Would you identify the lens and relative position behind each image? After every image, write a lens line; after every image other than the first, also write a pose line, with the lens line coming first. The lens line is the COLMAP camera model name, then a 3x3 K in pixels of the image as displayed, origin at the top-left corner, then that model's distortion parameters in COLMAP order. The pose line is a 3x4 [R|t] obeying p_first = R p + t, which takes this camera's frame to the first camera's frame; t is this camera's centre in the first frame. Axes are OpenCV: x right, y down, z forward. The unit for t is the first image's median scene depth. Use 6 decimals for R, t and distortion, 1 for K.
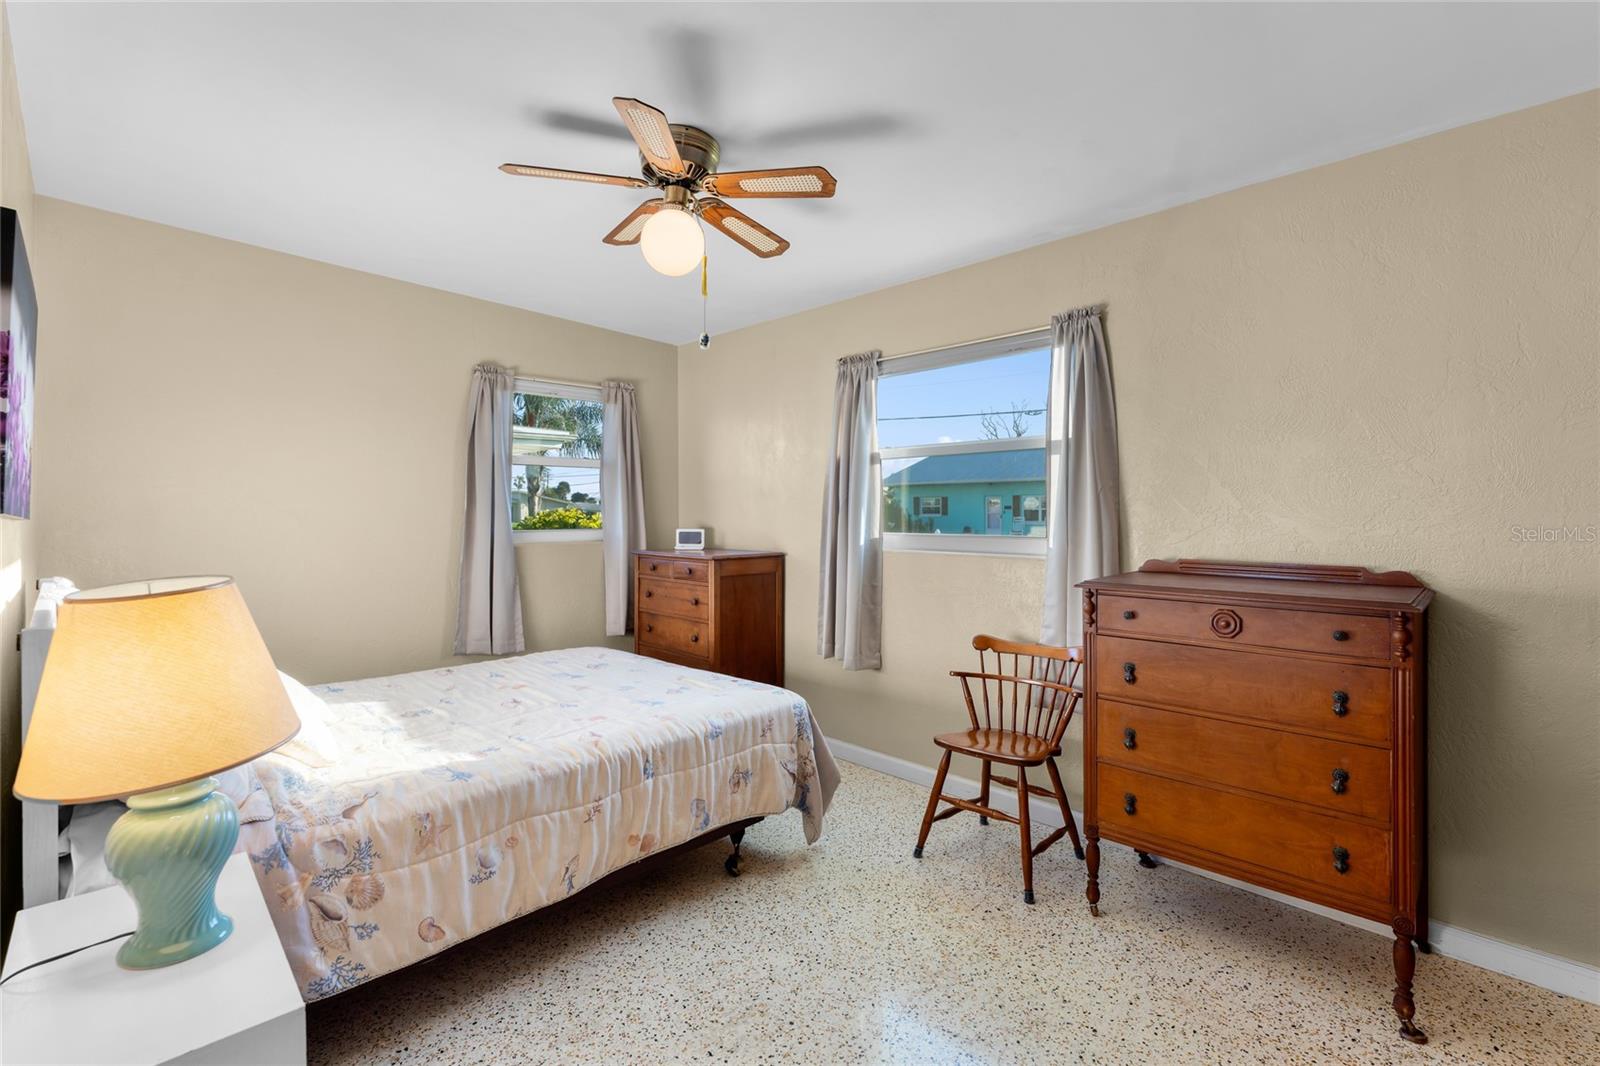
lens RADIAL K [[737.4, 0, 799.4], [0, 737.4, 514.1], [0, 0, 1]] dist [-0.000488, -0.000155]
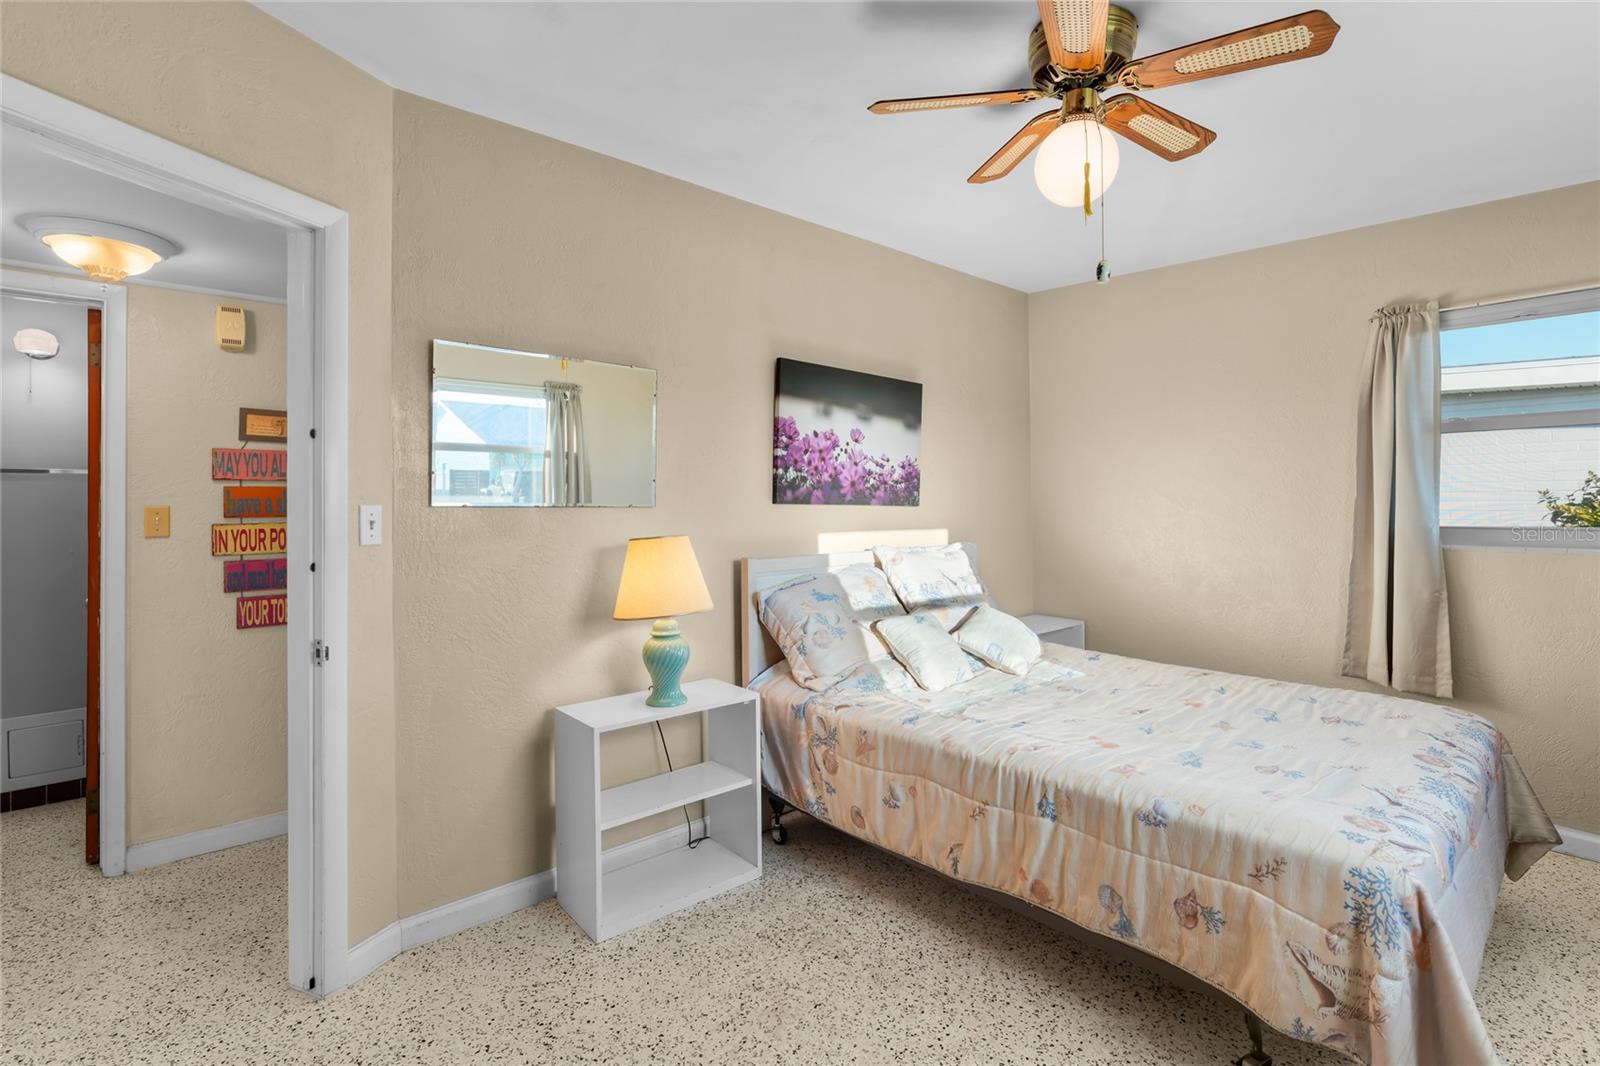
lens RADIAL K [[734.1, 0, 799.0], [0, 734.1, 501.9], [0, 0, 1]] dist [0.000039, -0.000111]
pose [[-0.061594, 0.001147, -0.998101, 0.638142], [0.002091, 0.999997, 0.001020, -0.005263], [0.998099, -0.002024, -0.061596, 0.752264]]
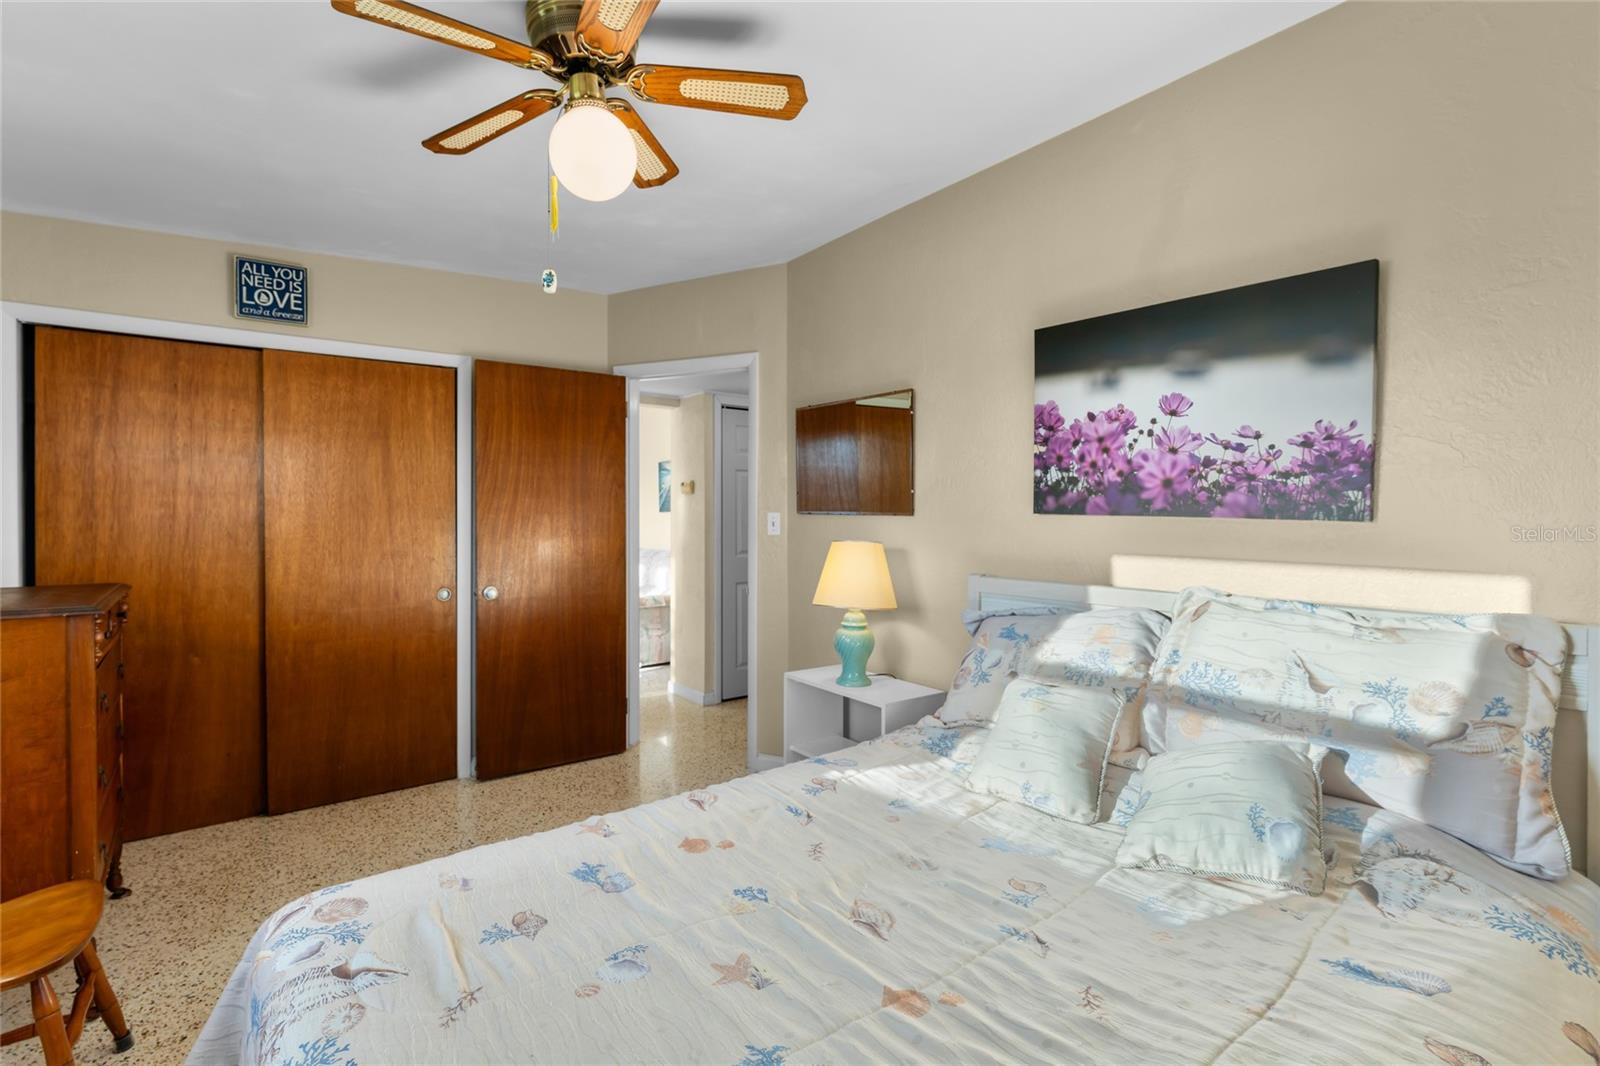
lens RADIAL K [[737.4, 0, 799.4], [0, 737.4, 514.1], [0, 0, 1]] dist [-0.000488, -0.000155]
pose [[-0.991652, 0.001398, 0.128937, -0.476612], [0.002111, 0.999983, 0.005393, -0.006595], [-0.128927, 0.005620, -0.991638, 1.729249]]
